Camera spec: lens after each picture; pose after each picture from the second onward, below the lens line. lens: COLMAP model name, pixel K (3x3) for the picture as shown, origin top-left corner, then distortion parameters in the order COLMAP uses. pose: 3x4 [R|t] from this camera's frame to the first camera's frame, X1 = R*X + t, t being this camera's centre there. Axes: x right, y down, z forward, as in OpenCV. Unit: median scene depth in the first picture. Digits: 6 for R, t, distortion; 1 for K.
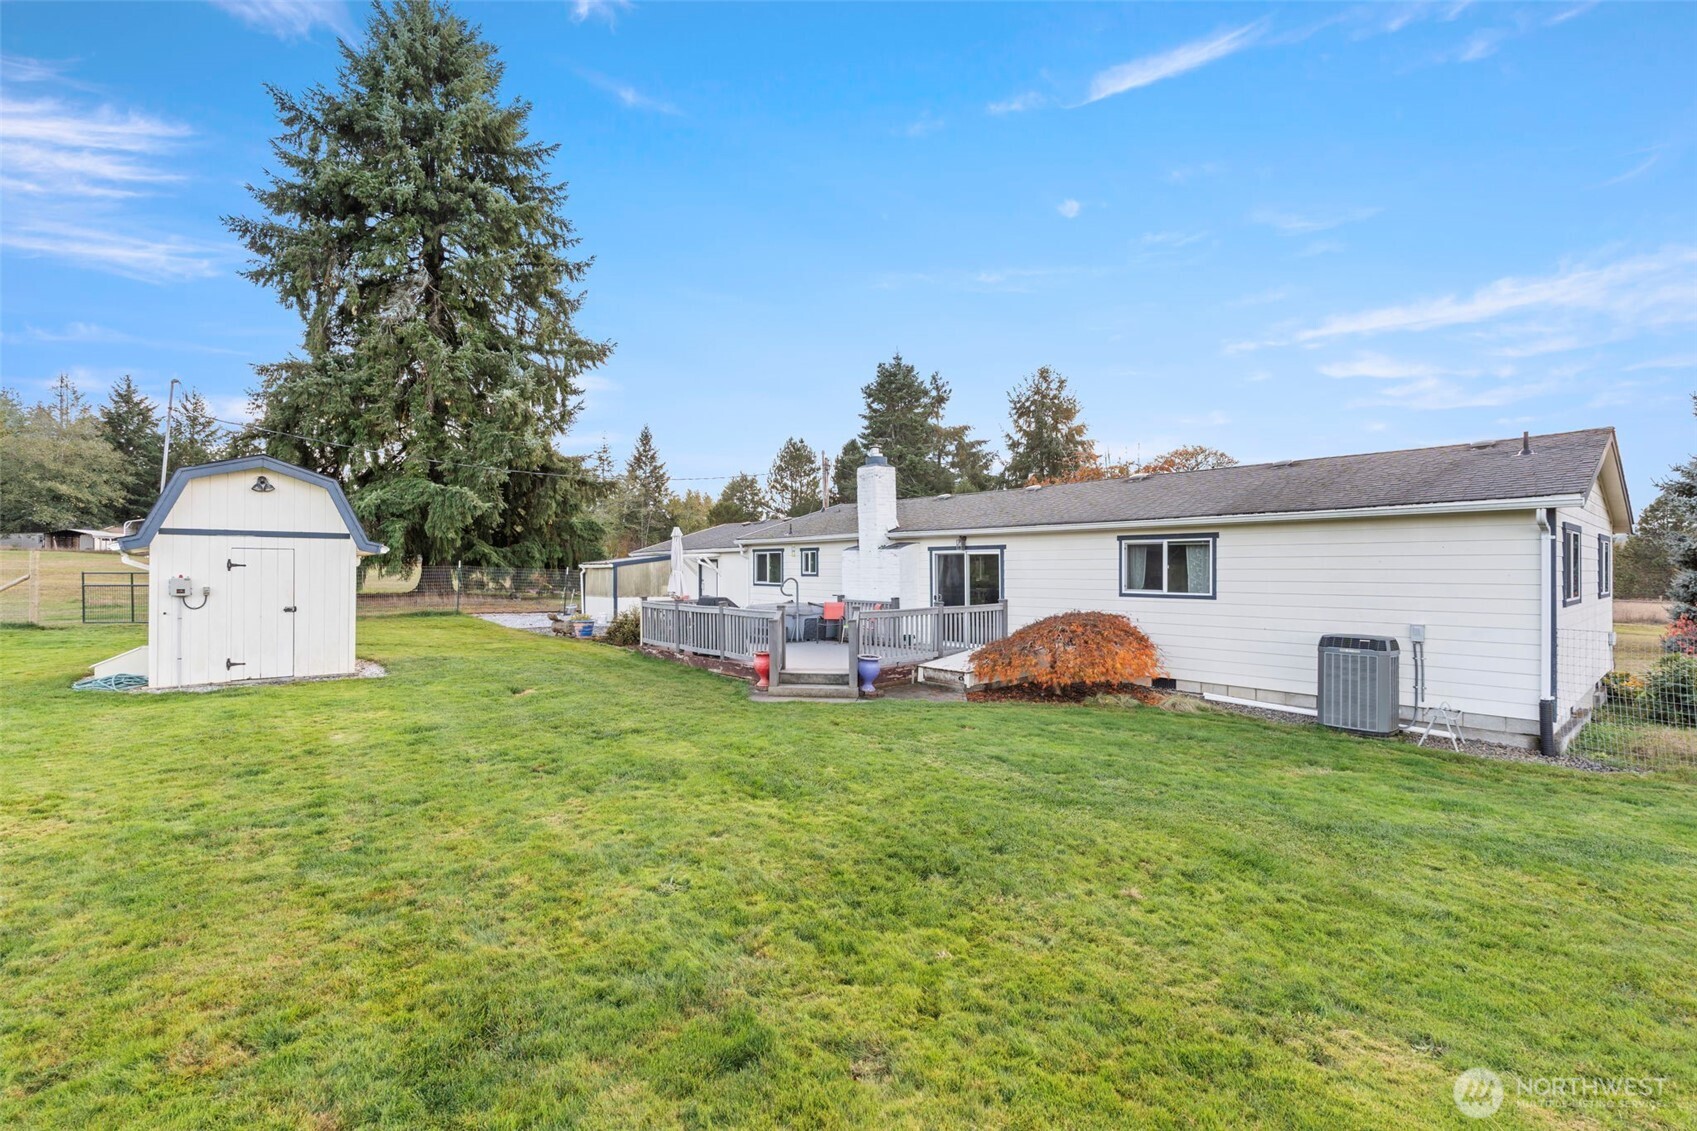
lens RADIAL K [[772.4, 0, 850.9], [0, 772.4, 540.6], [0, 0, 1]] dist [0.000100, -0.000632]
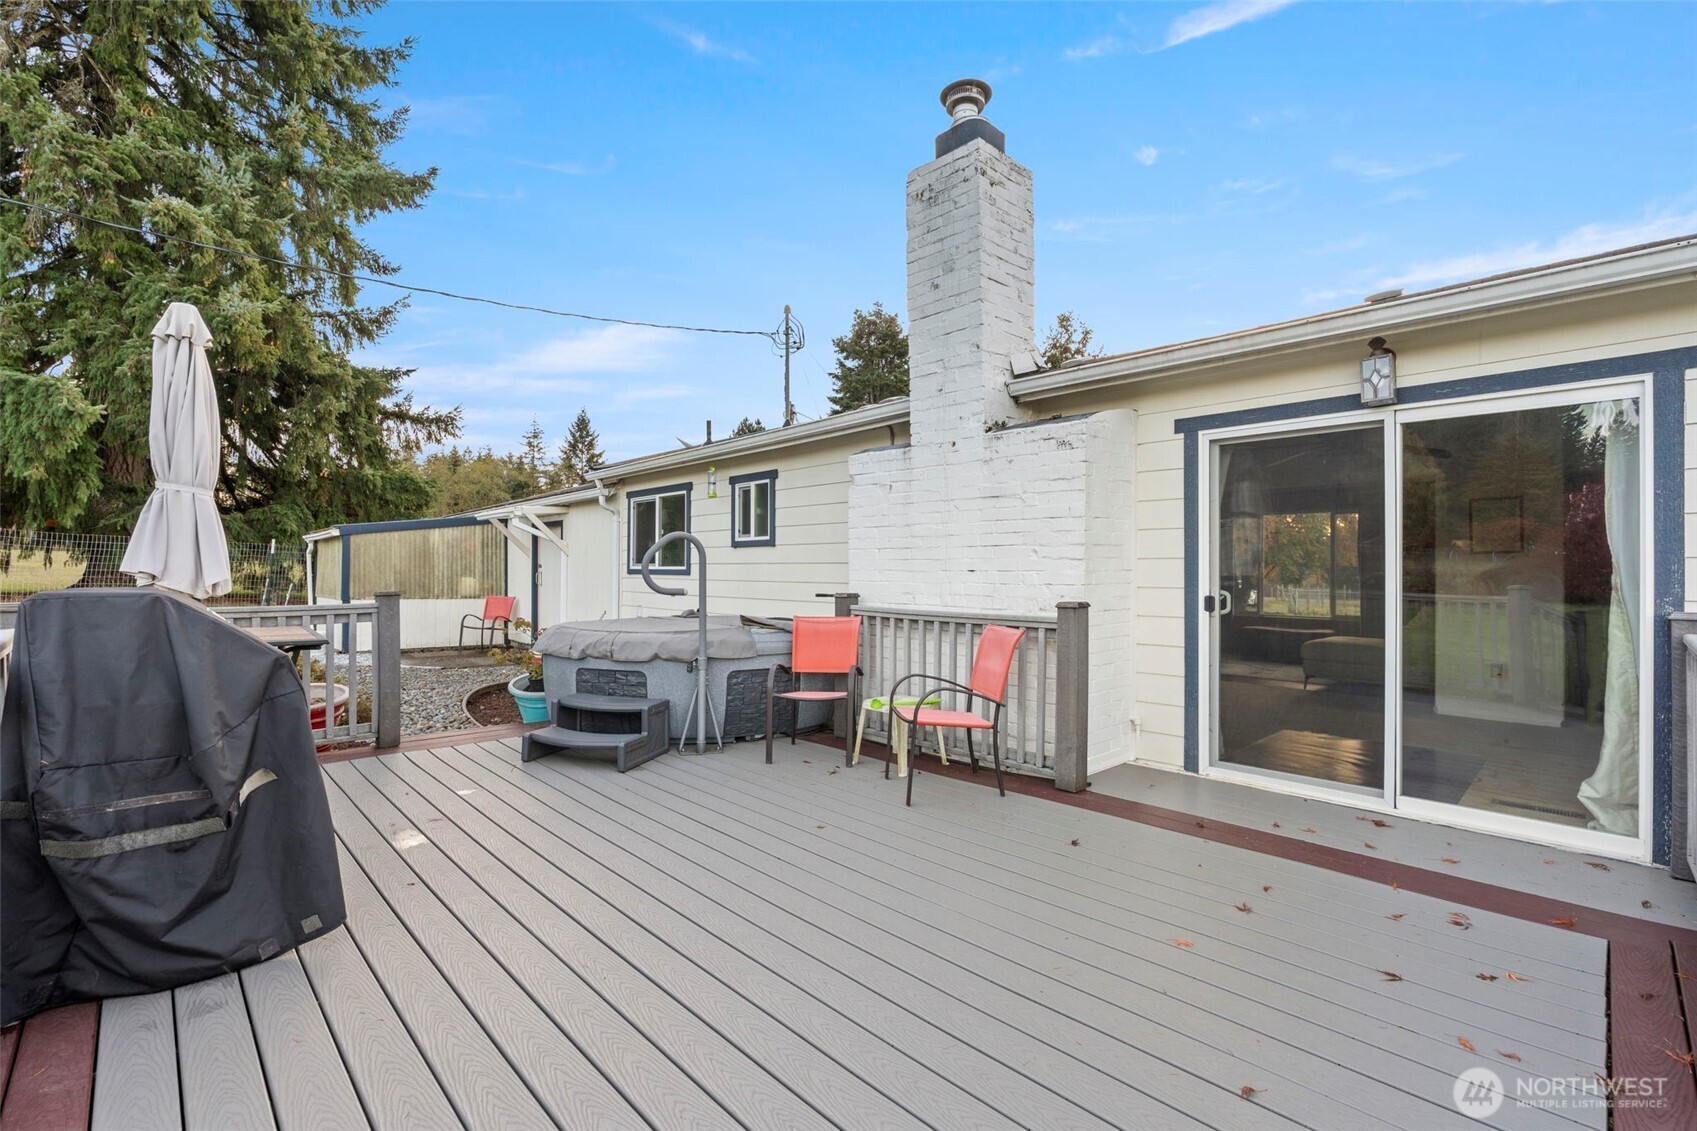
lens RADIAL K [[772.4, 0, 850.9], [0, 772.4, 540.6], [0, 0, 1]] dist [0.000100, -0.000632]
pose [[0.998483, 0.009968, 0.054155, -0.023376], [-0.009557, 0.999924, -0.007834, 0.042390], [-0.054229, 0.007304, 0.998502, 0.567465]]
